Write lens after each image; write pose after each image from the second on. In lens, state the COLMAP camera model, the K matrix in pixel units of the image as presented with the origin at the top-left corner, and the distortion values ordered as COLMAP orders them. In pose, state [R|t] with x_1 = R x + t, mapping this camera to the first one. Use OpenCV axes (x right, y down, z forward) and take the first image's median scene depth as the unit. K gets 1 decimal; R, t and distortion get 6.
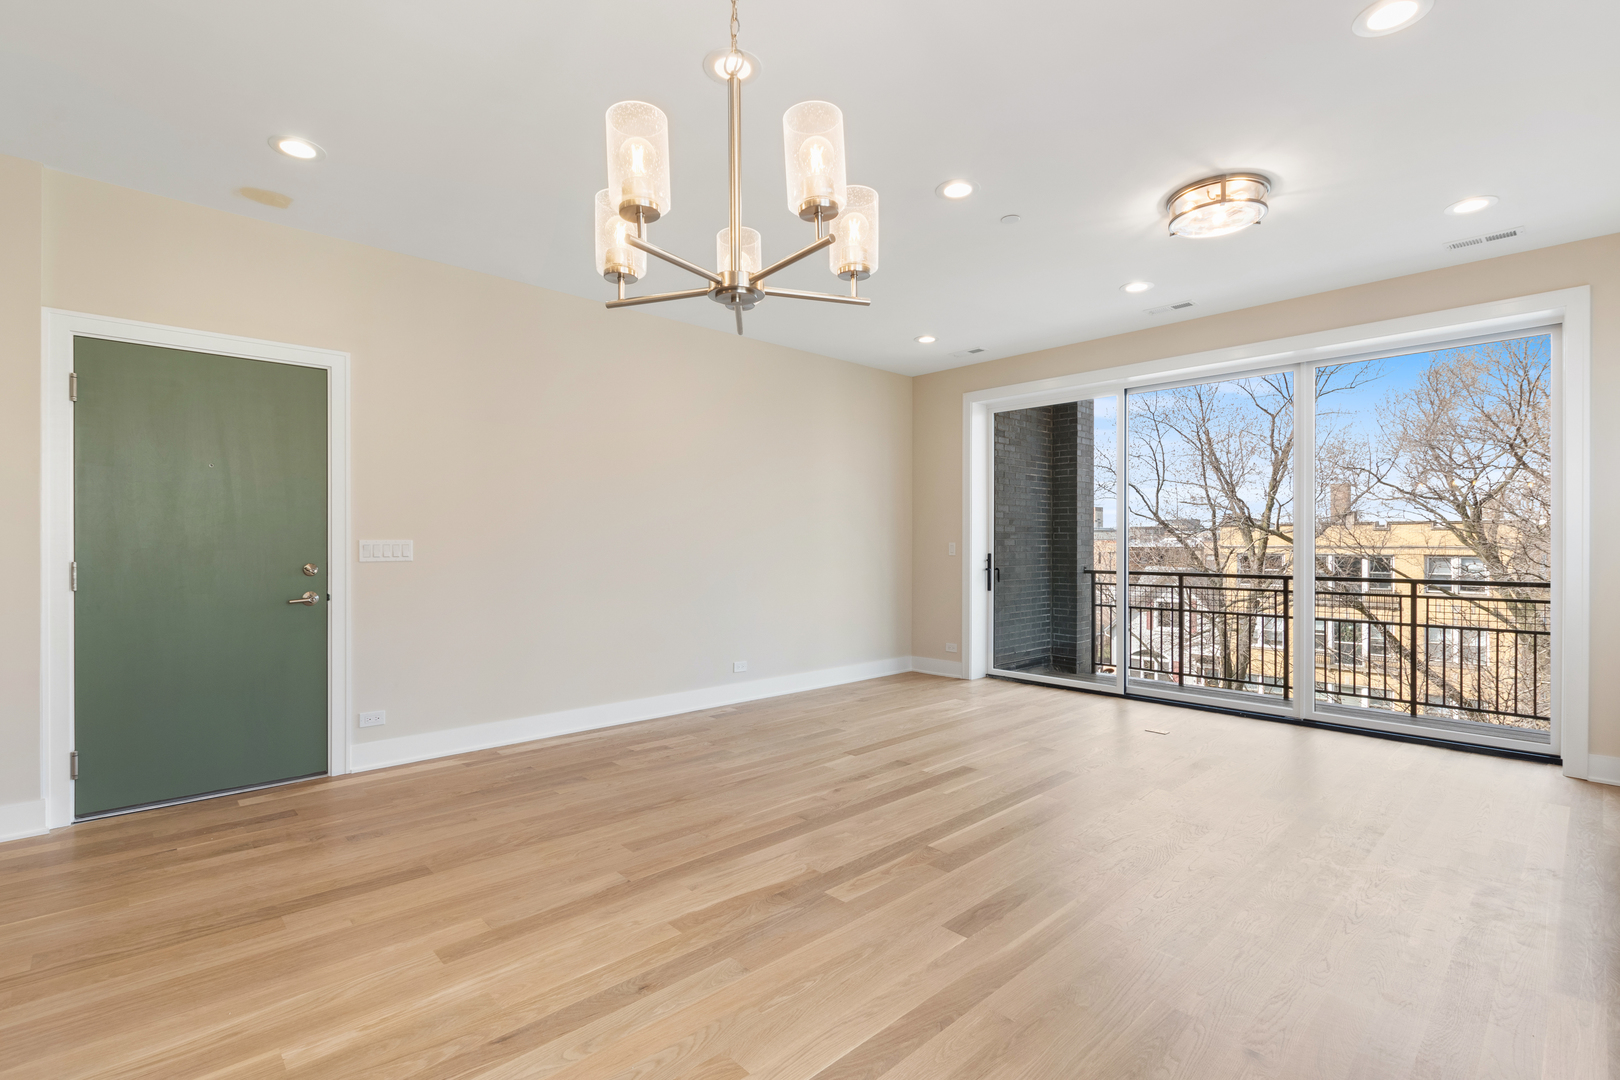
lens RADIAL K [[743.0, 0, 802.3], [0, 743.0, 543.8], [0, 0, 1]] dist [-0.002573, -0.002174]
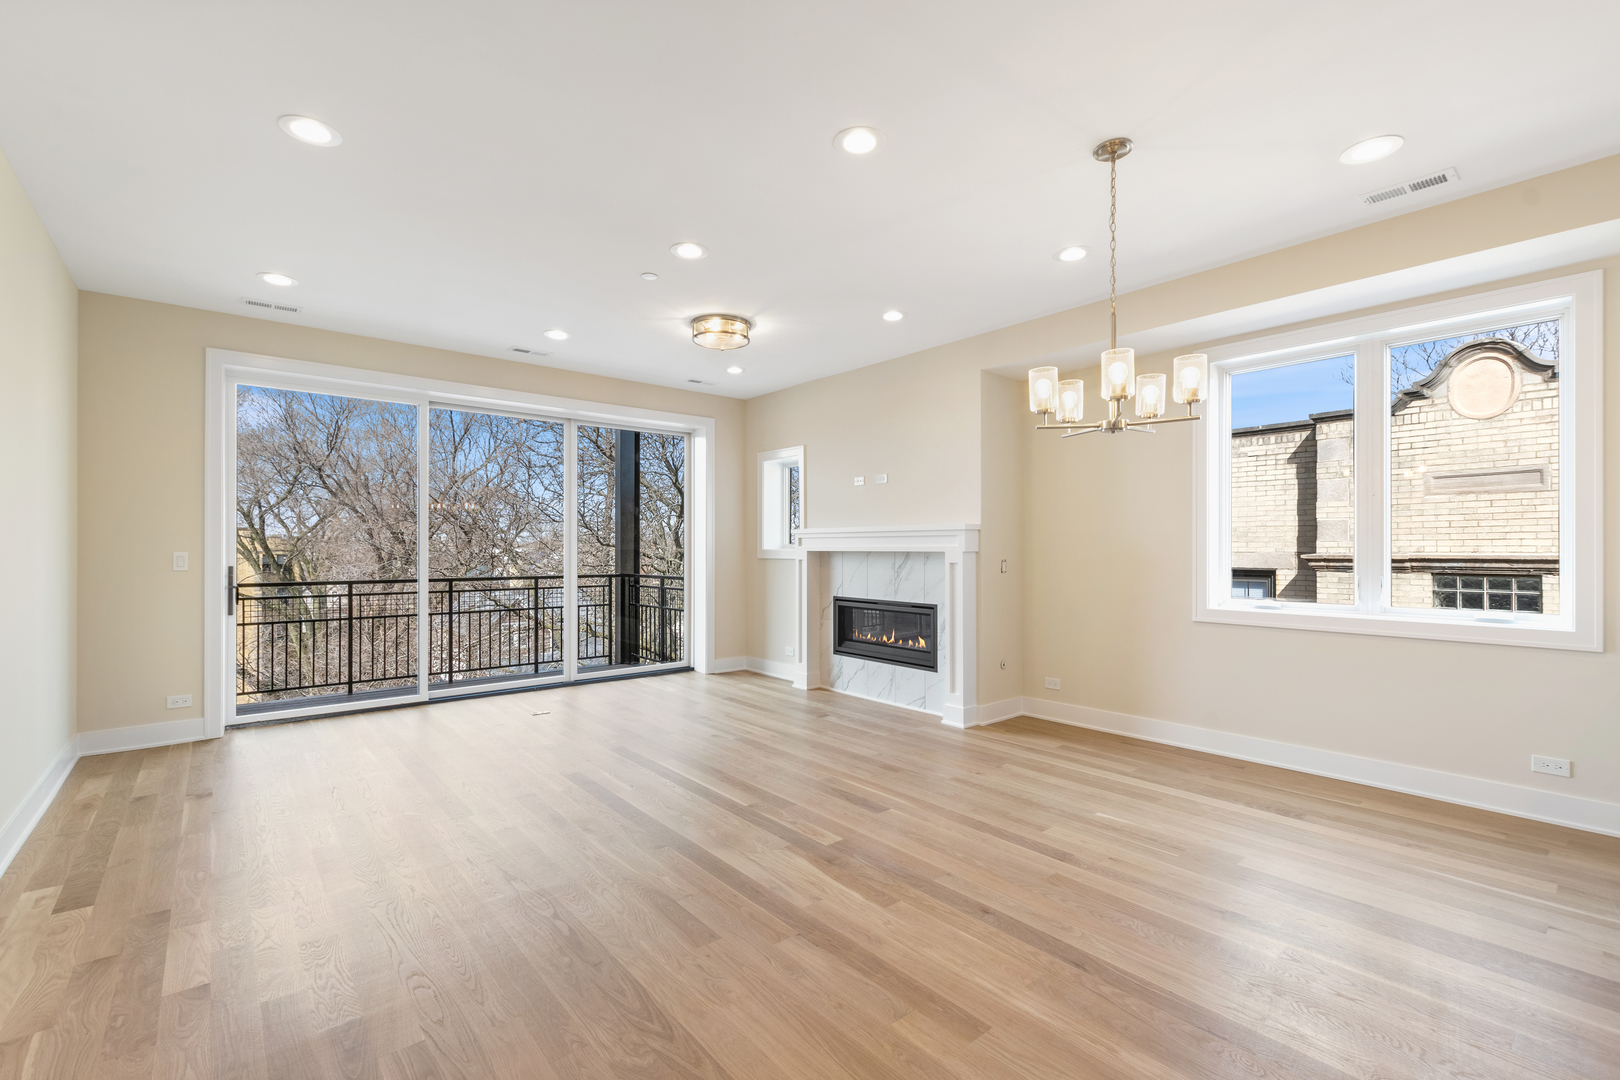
lens RADIAL K [[704.8, 0, 795.2], [0, 704.8, 542.8], [0, 0, 1]] dist [-0.011093, 0.000356]
pose [[0.063337, 0.006623, 0.997970, -1.059304], [0.001245, 0.999977, -0.006715, -0.013729], [-0.997991, 0.001668, 0.063327, 0.927076]]
